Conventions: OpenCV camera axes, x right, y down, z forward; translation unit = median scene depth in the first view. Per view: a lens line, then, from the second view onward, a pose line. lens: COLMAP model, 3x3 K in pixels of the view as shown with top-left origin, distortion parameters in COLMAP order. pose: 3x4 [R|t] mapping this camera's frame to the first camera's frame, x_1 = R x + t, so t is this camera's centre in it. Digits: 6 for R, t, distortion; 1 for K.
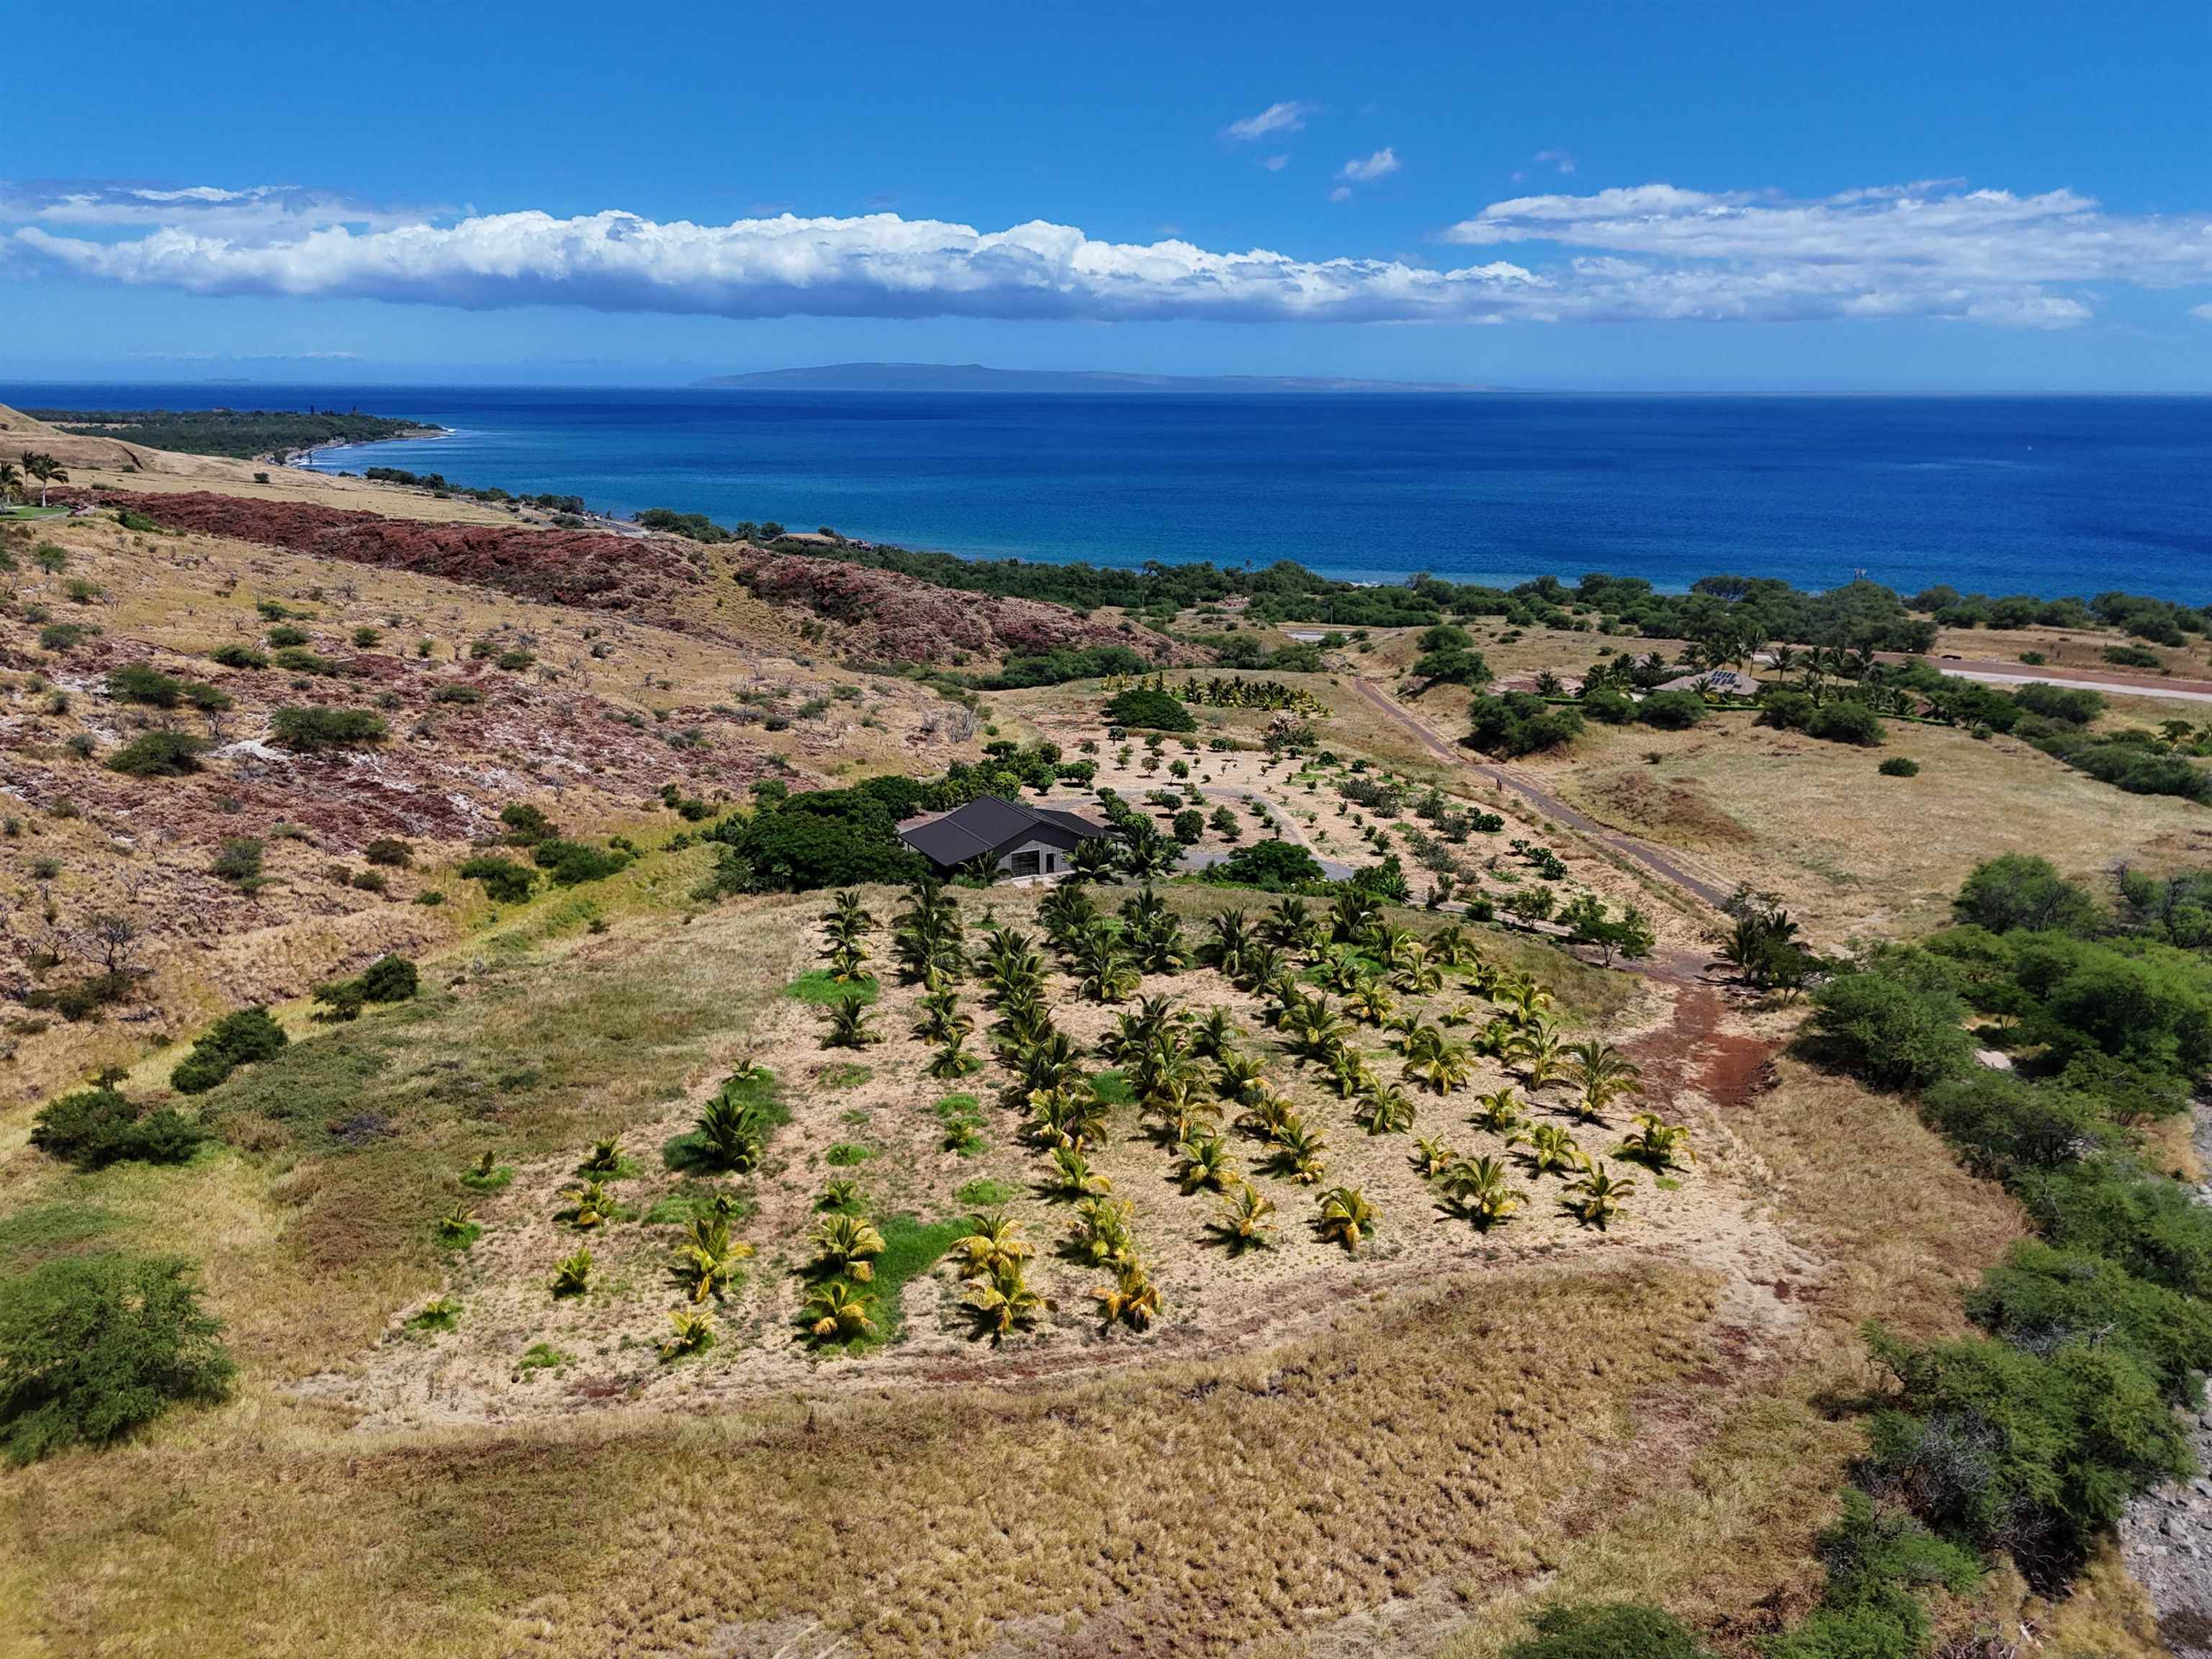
lens RADIAL K [[1625.3, 0, 1155.9], [0, 1625.3, 833.2], [0, 0, 1]] dist [0.063290, -0.055697]
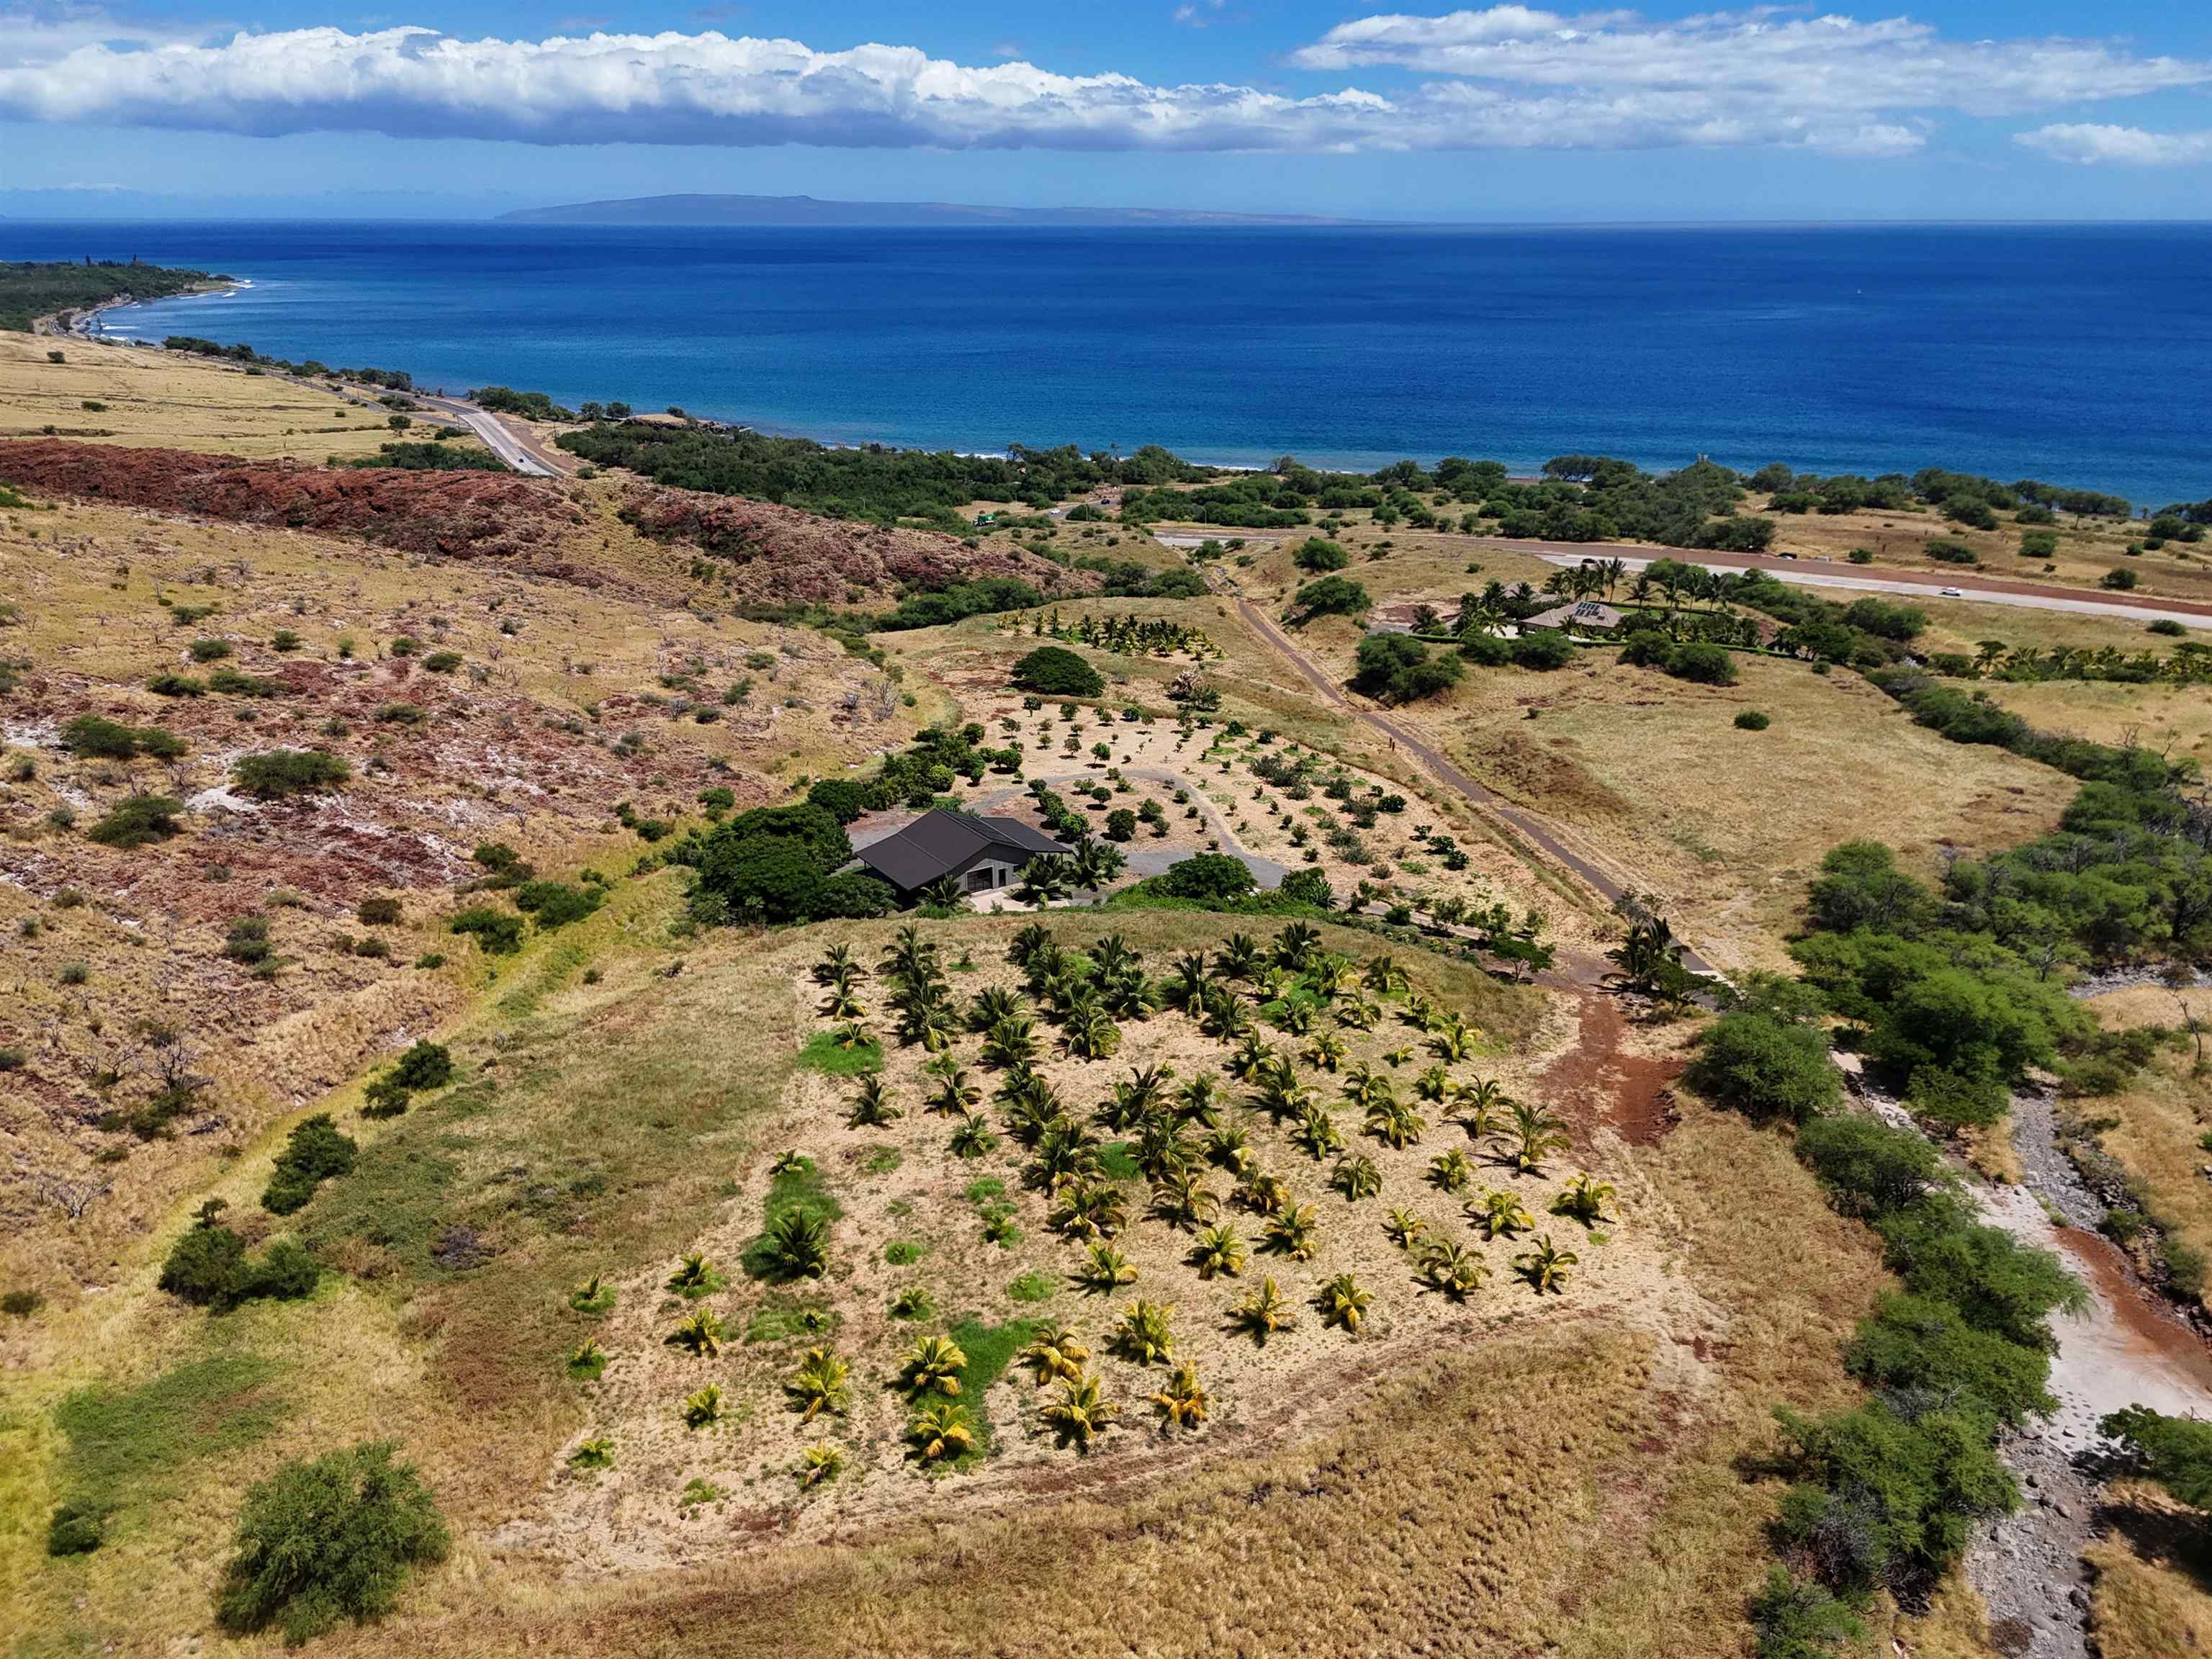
lens RADIAL K [[1625.3, 0, 1155.9], [0, 1625.3, 833.2], [0, 0, 1]] dist [0.063290, -0.055697]
pose [[0.995456, -0.031083, 0.090010, -0.078501], [0.022135, 0.994865, 0.098763, -0.150918], [-0.092618, -0.096322, 0.991032, -0.091645]]
